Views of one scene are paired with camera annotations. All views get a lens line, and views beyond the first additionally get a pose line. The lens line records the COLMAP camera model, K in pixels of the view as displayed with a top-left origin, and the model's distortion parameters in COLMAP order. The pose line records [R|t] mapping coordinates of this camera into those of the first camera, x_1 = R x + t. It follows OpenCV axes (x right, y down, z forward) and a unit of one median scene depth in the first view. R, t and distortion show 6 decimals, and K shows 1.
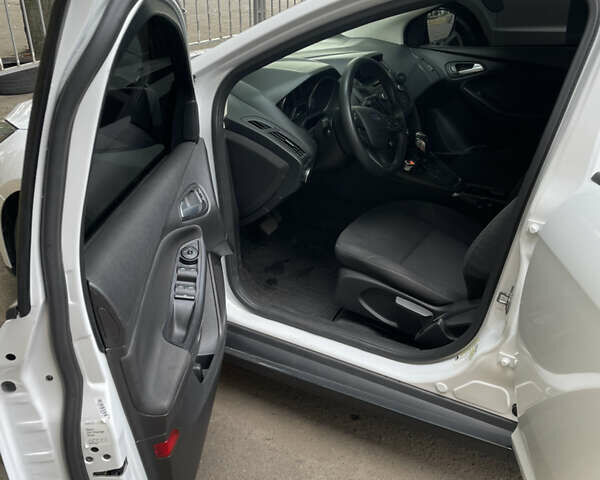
lens RADIAL K [[599.8, 0, 301.7], [0, 599.8, 247.7], [0, 0, 1]] dist [0.106588, -0.153489]
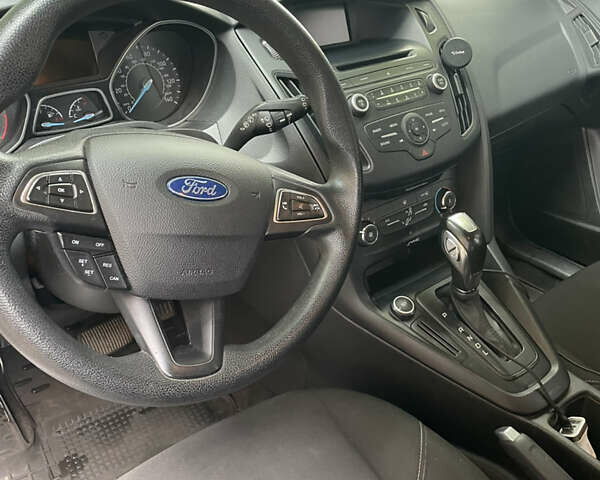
lens RADIAL K [[599.8, 0, 301.7], [0, 599.8, 247.7], [0, 0, 1]] dist [0.106588, -0.153489]
pose [[0.933468, 0.218395, -0.284502, 0.173719], [-0.195616, 0.974878, 0.106528, -0.156309], [0.300619, -0.043787, 0.952738, 0.513694]]
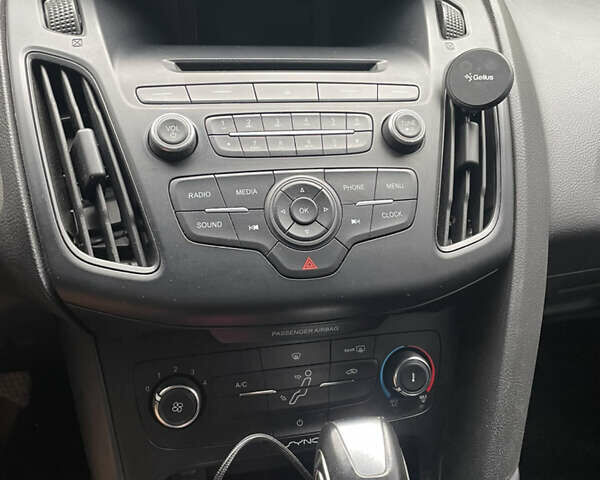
lens RADIAL K [[599.8, 0, 301.7], [0, 599.8, 247.7], [0, 0, 1]] dist [0.106588, -0.153489]
pose [[0.686253, 0.358188, -0.633054, 0.216306], [-0.377994, 0.919209, 0.110339, -0.198626], [0.621432, 0.163571, 0.766203, 0.707031]]
